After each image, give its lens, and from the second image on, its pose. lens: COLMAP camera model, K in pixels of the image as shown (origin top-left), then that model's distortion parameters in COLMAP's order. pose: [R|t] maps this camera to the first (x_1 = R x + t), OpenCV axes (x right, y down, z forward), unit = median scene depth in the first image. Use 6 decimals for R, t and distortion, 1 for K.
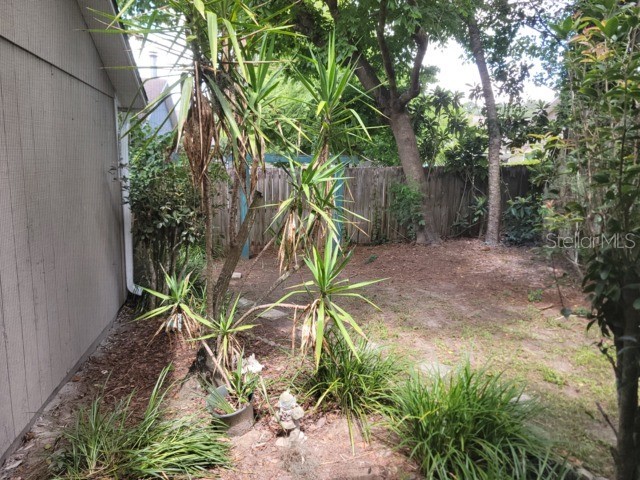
lens RADIAL K [[447.9, 0, 321.1], [0, 447.9, 242.9], [0, 0, 1]] dist [0.089154, -0.063558]
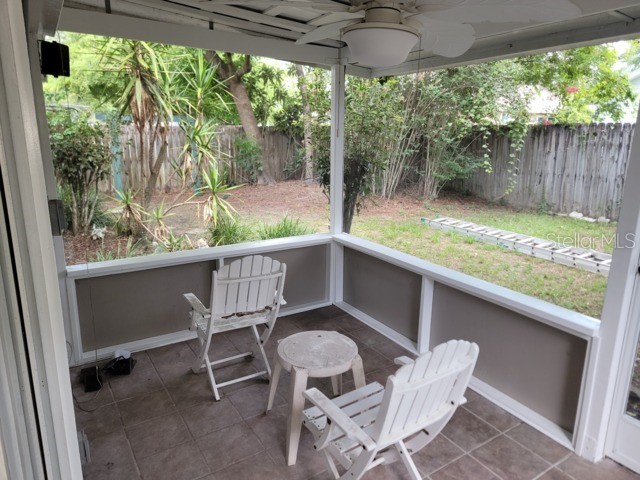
lens RADIAL K [[447.9, 0, 321.1], [0, 447.9, 242.9], [0, 0, 1]] dist [0.089154, -0.063558]
pose [[0.937299, -0.084474, 0.338134, -0.078059], [0.054884, 0.993852, 0.096153, 0.054598], [-0.344177, -0.071566, 0.936173, -0.330829]]
